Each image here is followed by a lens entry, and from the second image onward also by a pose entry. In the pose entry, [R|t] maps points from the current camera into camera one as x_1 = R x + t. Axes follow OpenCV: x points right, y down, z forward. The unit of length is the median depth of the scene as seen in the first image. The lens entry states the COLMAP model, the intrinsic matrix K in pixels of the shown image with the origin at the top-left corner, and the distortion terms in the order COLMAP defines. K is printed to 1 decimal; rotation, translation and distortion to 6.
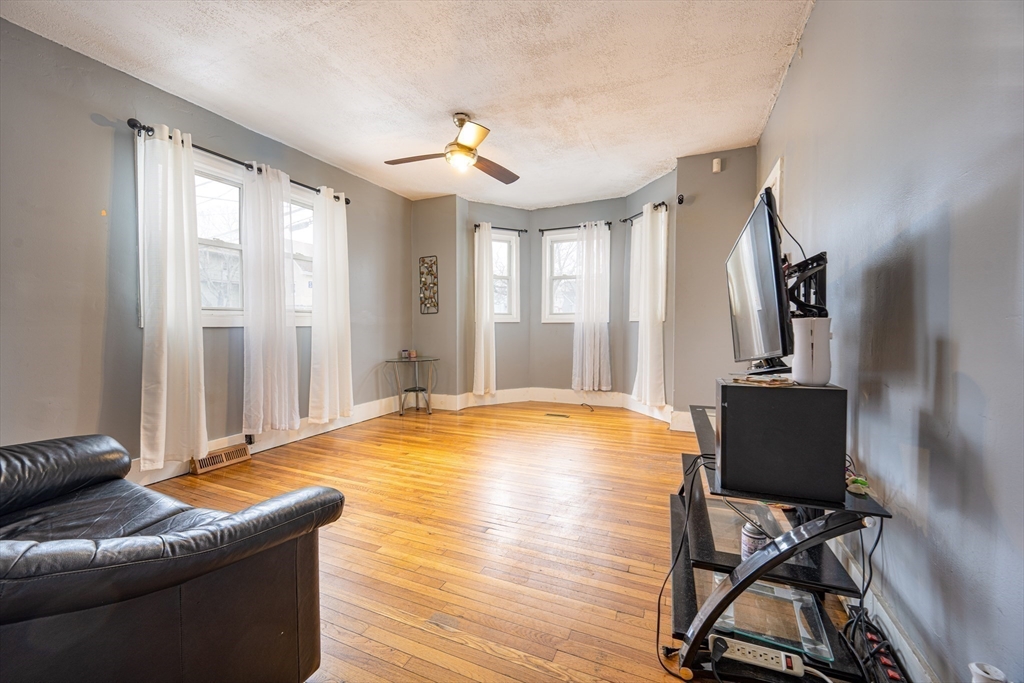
lens RADIAL K [[401.0, 0, 513.1], [0, 401.0, 335.9], [0, 0, 1]] dist [0.000894, -0.000107]
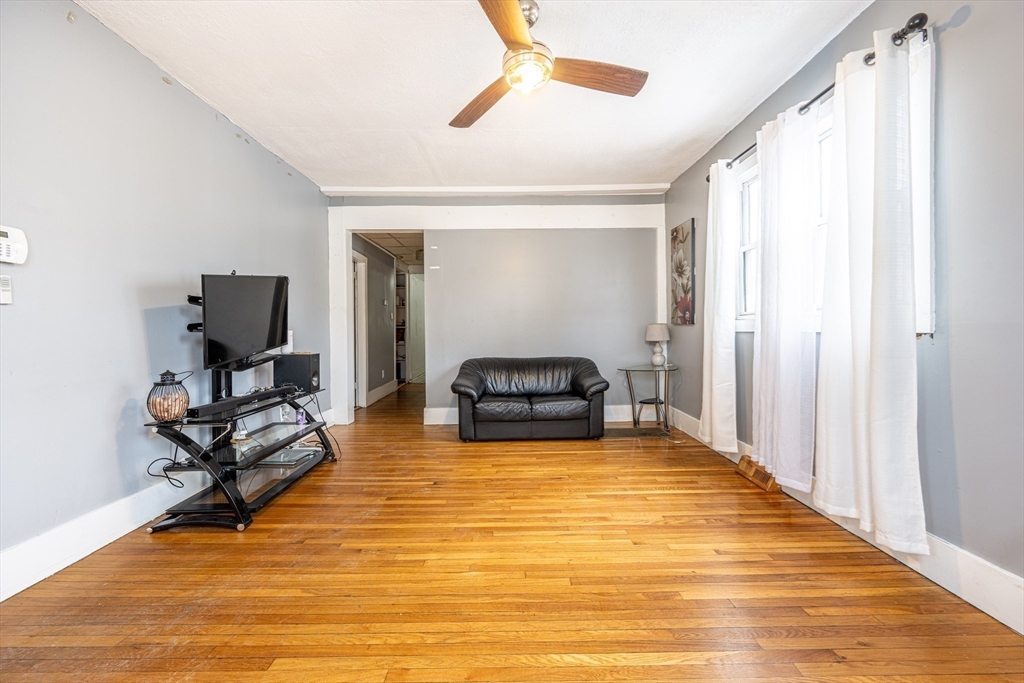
lens RADIAL K [[401.0, 0, 508.6], [0, 401.0, 333.1], [0, 0, 1]] dist [0.000894, -0.000107]
pose [[-0.912656, 0.017636, -0.408348, 0.172685], [0.005193, 0.999488, 0.031561, -0.052277], [0.408695, 0.026684, -0.912281, 1.575751]]
